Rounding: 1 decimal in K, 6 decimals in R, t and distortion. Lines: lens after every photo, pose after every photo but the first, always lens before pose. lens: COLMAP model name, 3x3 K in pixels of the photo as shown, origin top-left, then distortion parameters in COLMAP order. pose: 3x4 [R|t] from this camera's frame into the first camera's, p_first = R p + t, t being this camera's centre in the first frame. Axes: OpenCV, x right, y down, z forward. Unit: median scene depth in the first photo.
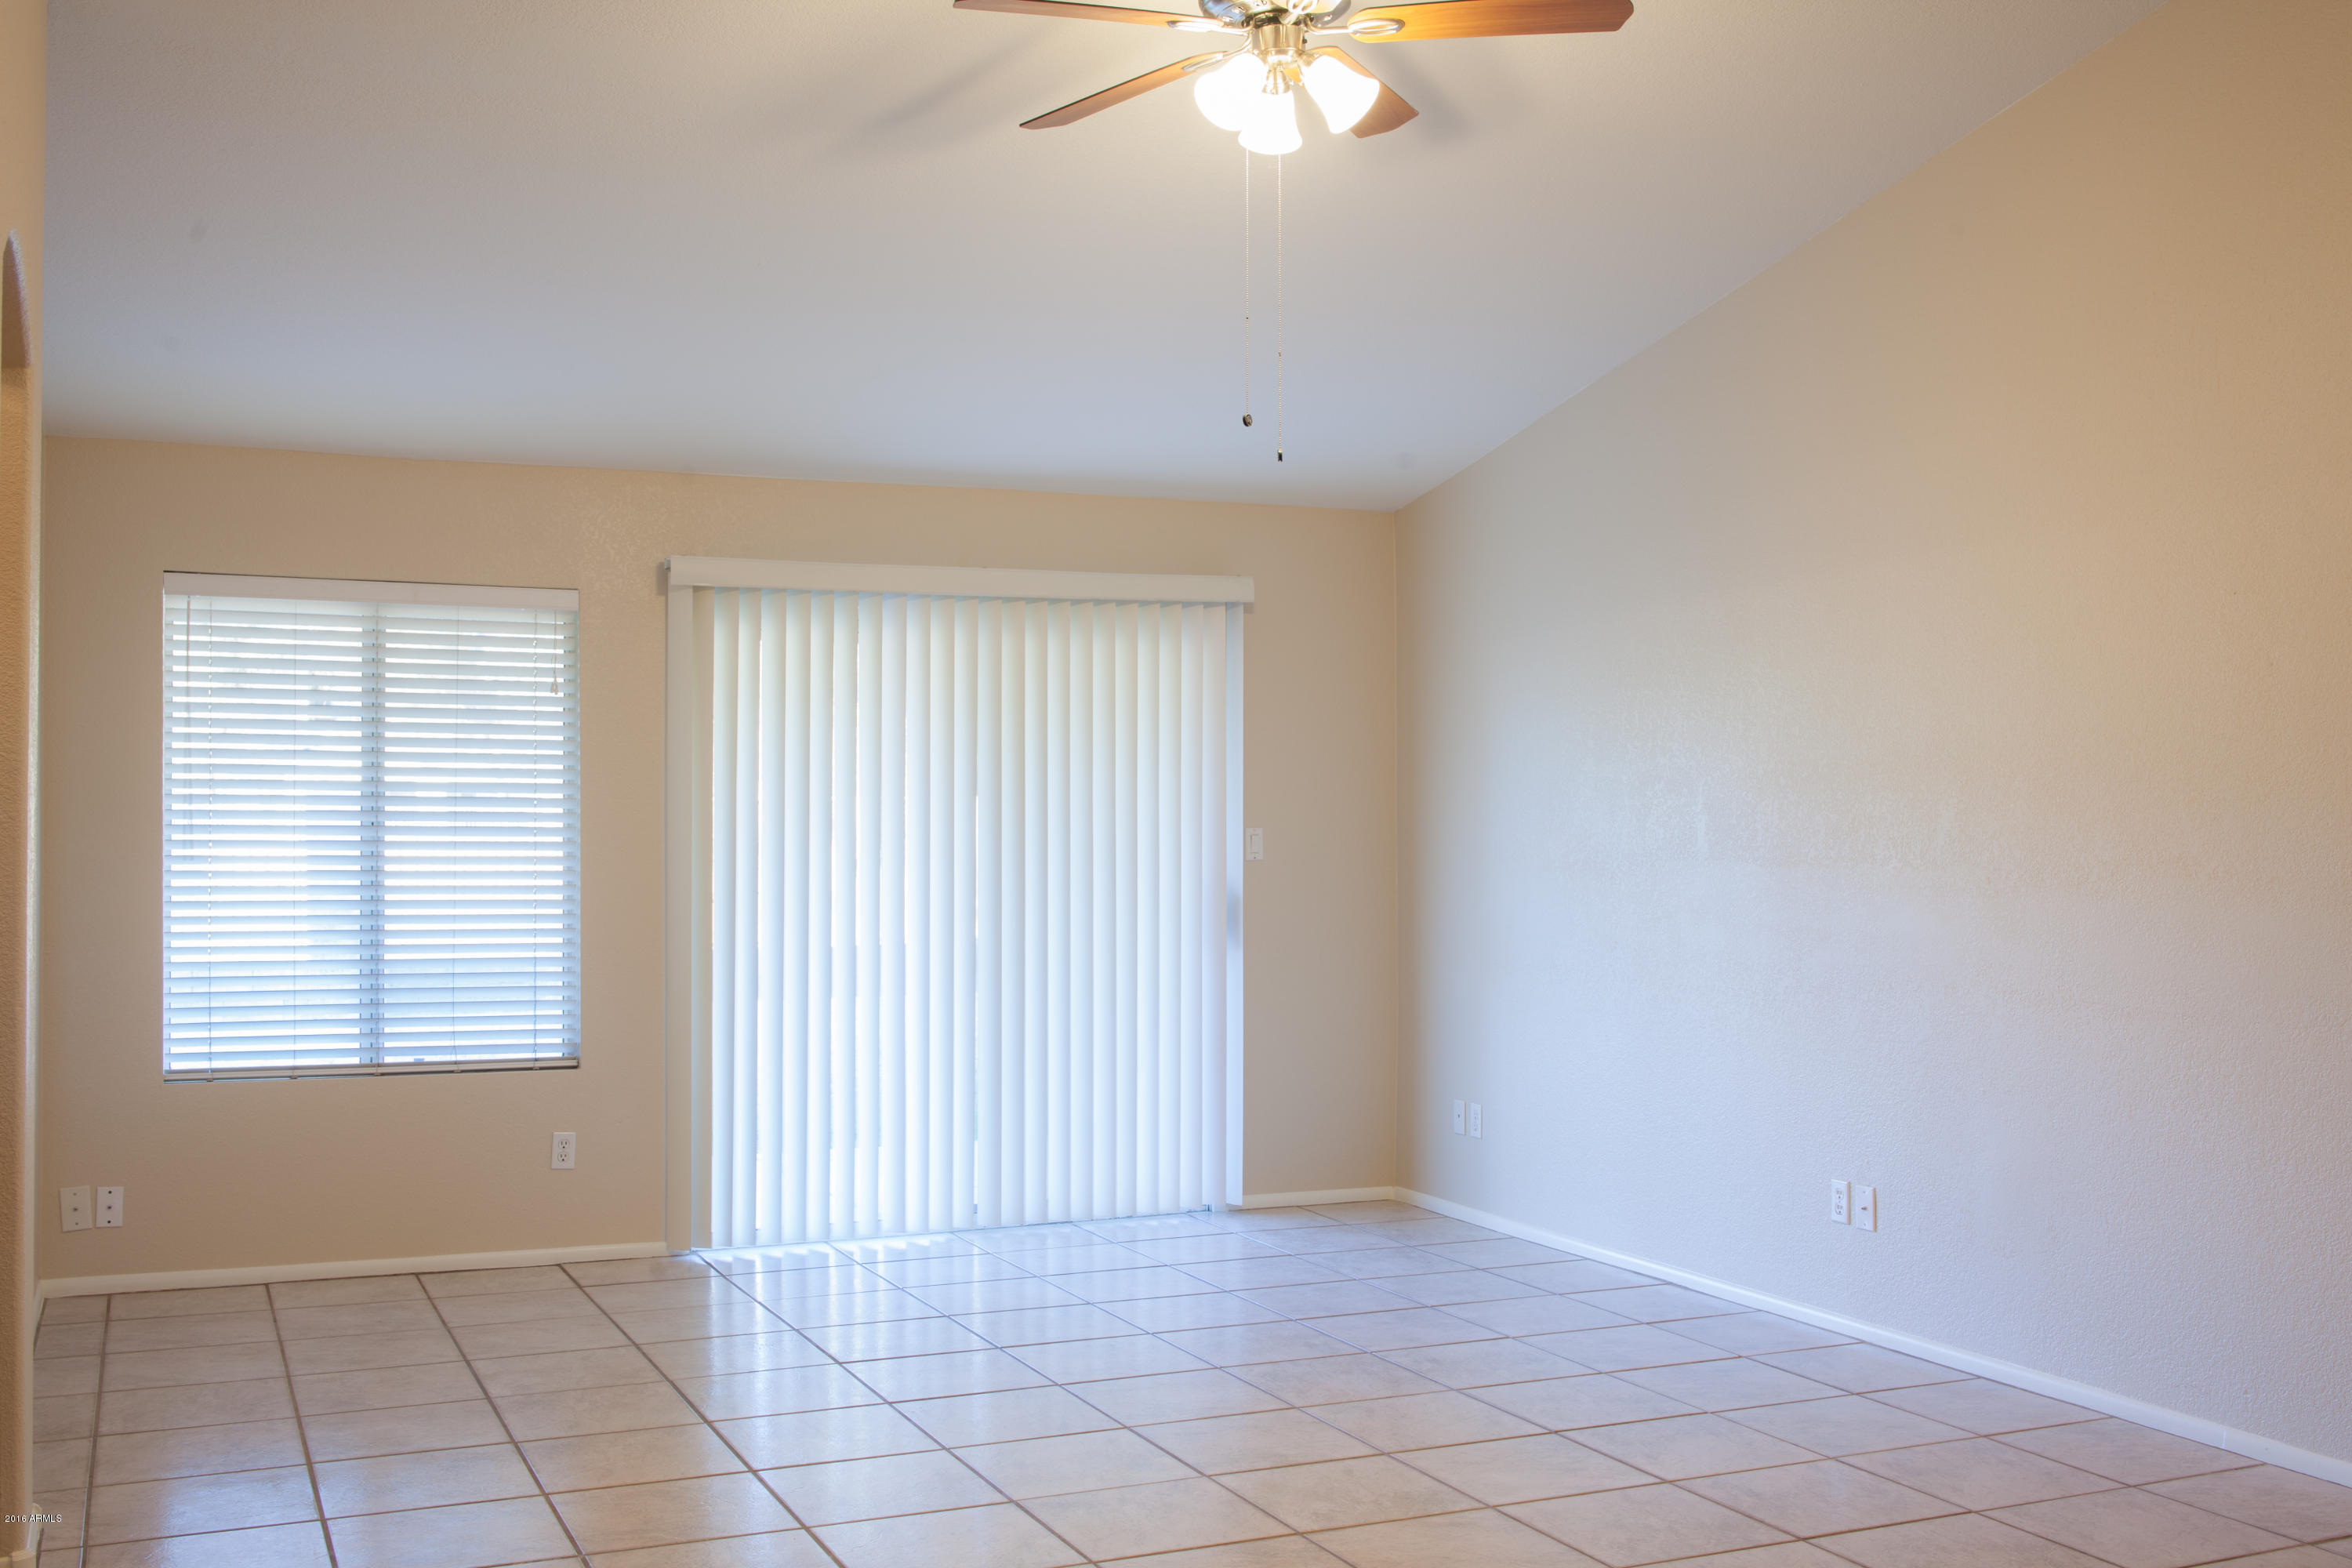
lens RADIAL K [[2399.6, 0, 1172.3], [0, 2399.6, 752.6], [0, 0, 1]] dist [0.017183, 0.020221]
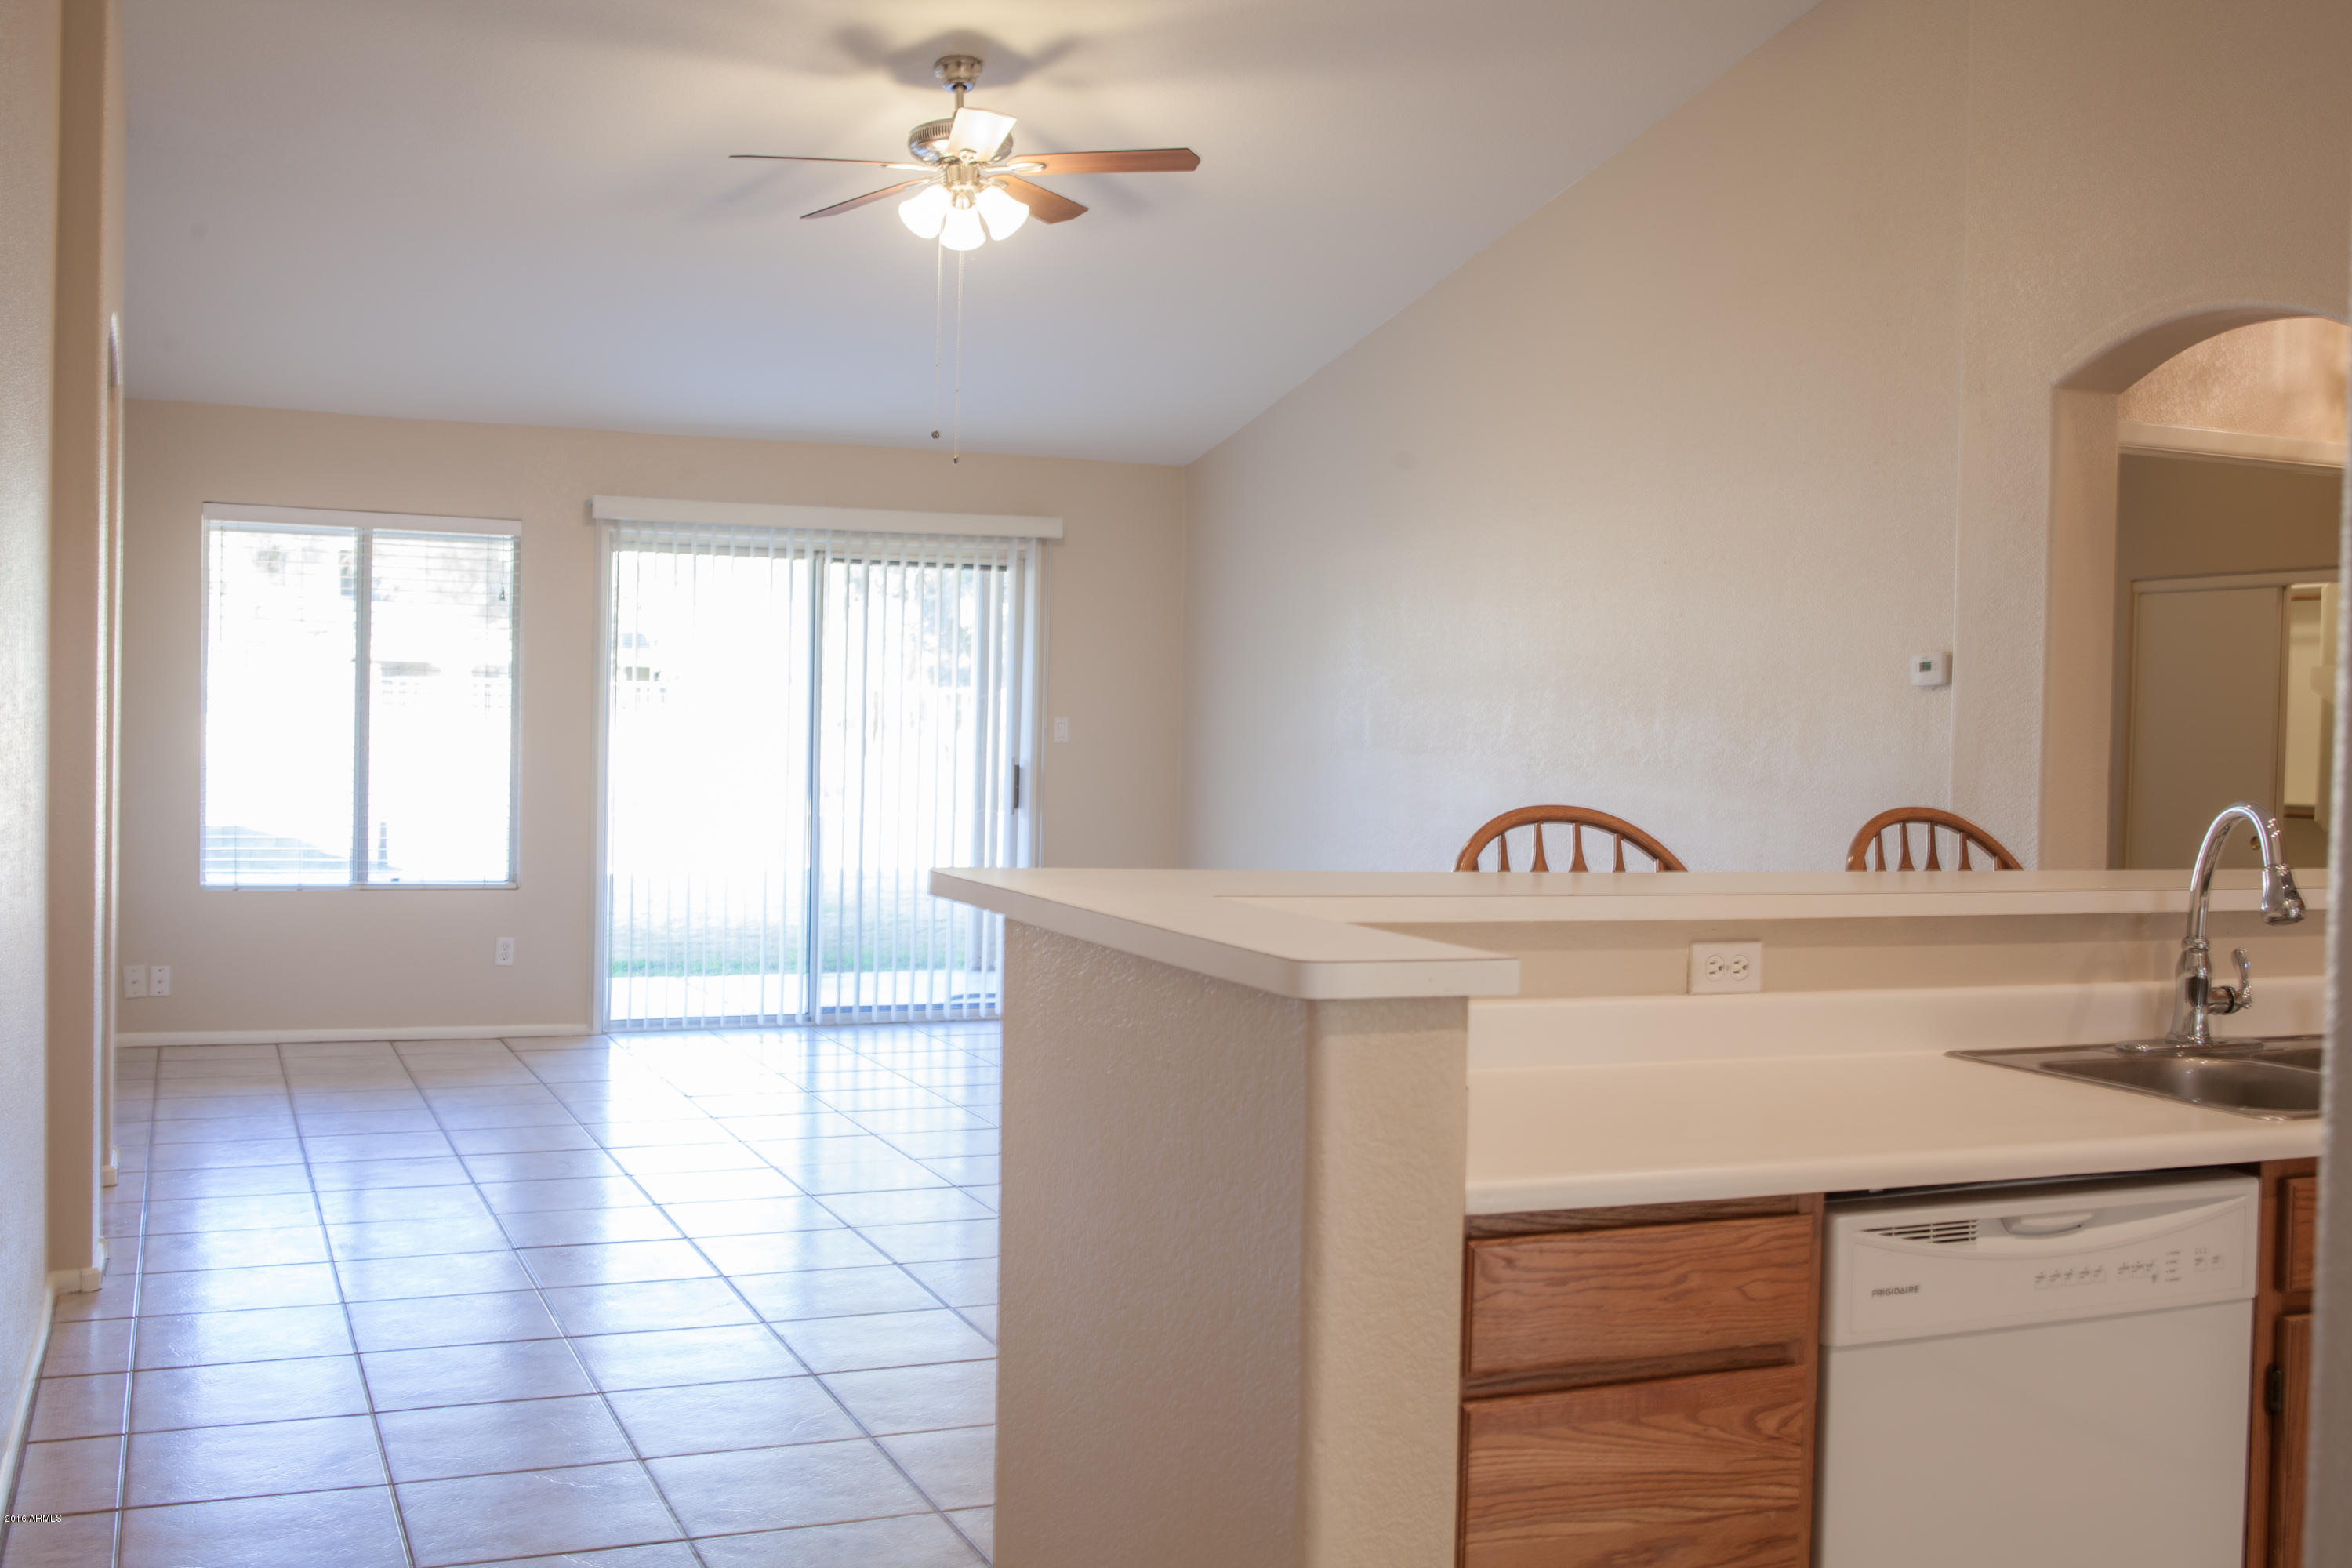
lens RADIAL K [[2302.9, 0, 1176.0], [0, 2302.9, 784.0], [0, 0, 1]] dist [0.008764, 0.021160]
pose [[0.999773, 0.021106, 0.002840, 0.117166], [-0.021237, 0.998017, 0.059258, -0.008771], [-0.001584, -0.059305, 0.998239, -0.273628]]
